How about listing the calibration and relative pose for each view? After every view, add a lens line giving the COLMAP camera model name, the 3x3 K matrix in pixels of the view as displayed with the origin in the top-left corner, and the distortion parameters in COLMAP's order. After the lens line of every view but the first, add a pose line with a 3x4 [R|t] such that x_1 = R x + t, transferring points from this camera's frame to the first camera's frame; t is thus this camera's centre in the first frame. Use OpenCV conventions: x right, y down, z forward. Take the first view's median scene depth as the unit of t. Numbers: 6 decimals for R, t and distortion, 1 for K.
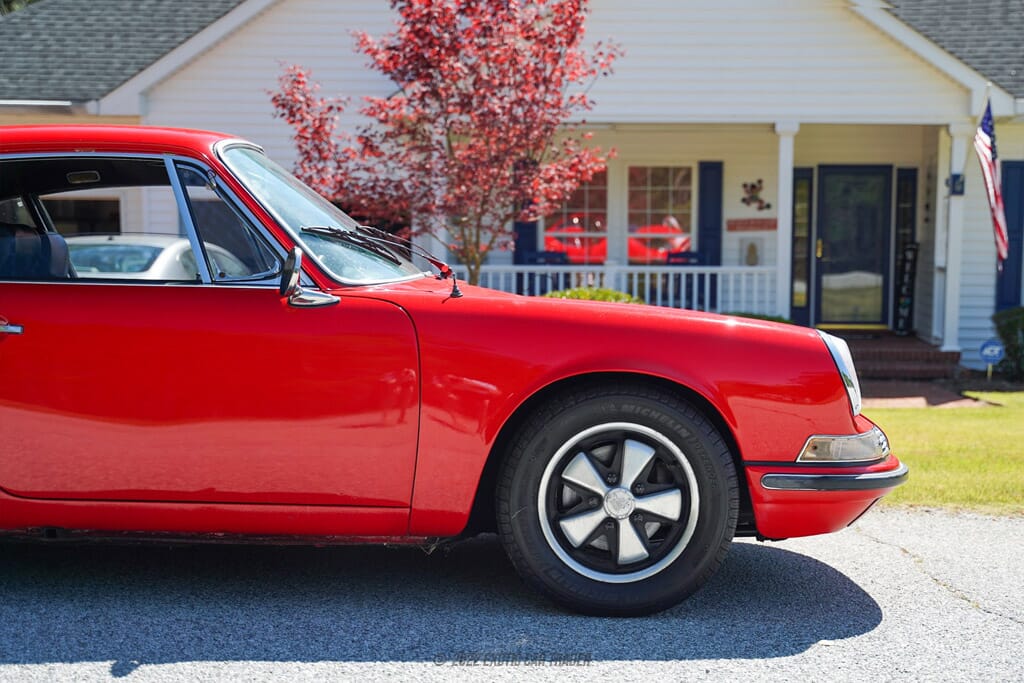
lens RADIAL K [[1412.2, 0, 519.1], [0, 1412.2, 379.7], [0, 0, 1]] dist [0.054881, 0.000000]
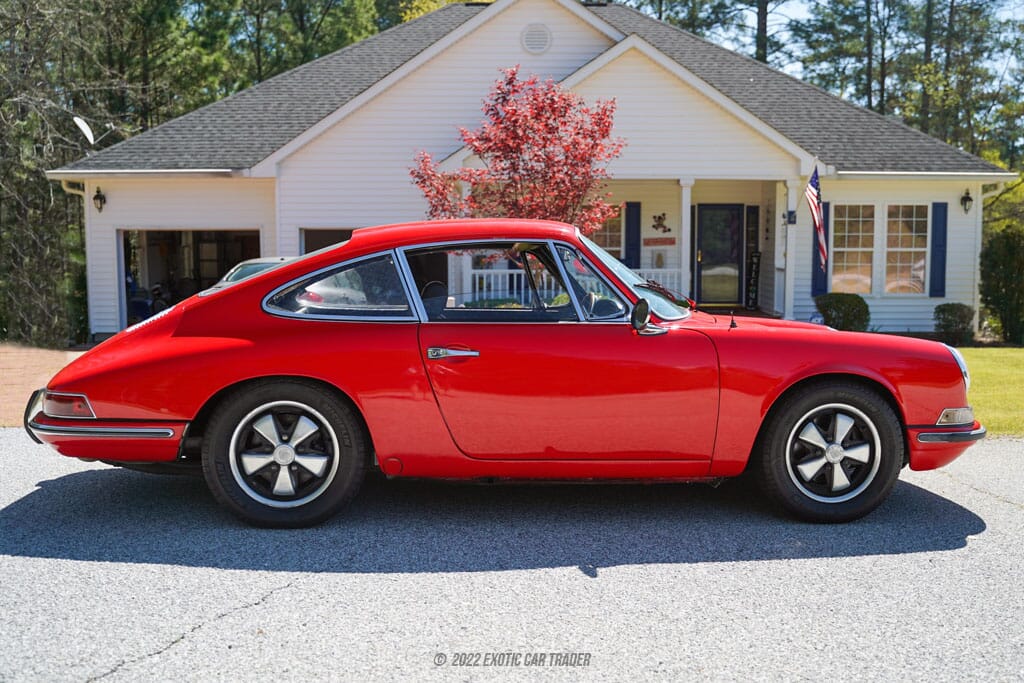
lens RADIAL K [[897.7, 0, 555.9], [0, 897.7, 334.9], [0, 0, 1]] dist [-0.044319, 0.013218]
pose [[0.998848, -0.013349, 0.046097, -0.289262], [0.013664, 0.999885, -0.006520, -0.045032], [-0.046005, 0.007142, 0.998916, -0.002096]]
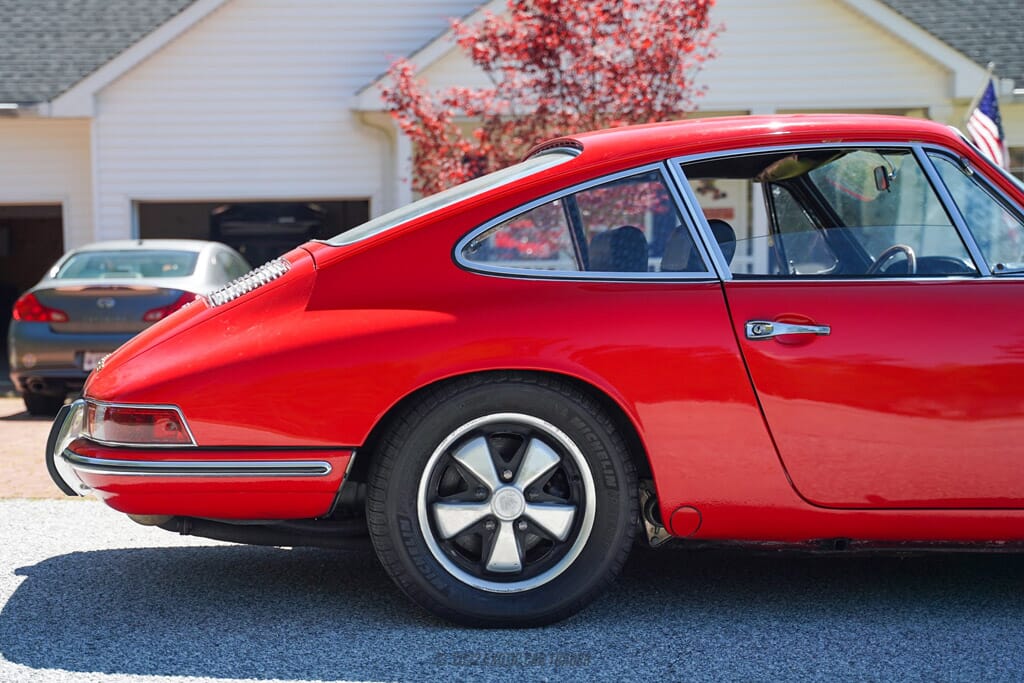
lens RADIAL K [[1453.7, 0, 507.8], [0, 1453.7, 347.0], [0, 0, 1]] dist [0.057236, 0.000000]
pose [[0.999386, -0.026764, 0.022608, -0.547230], [0.027250, 0.999398, -0.021464, -0.008227], [-0.022020, 0.022067, 0.999514, 0.033452]]
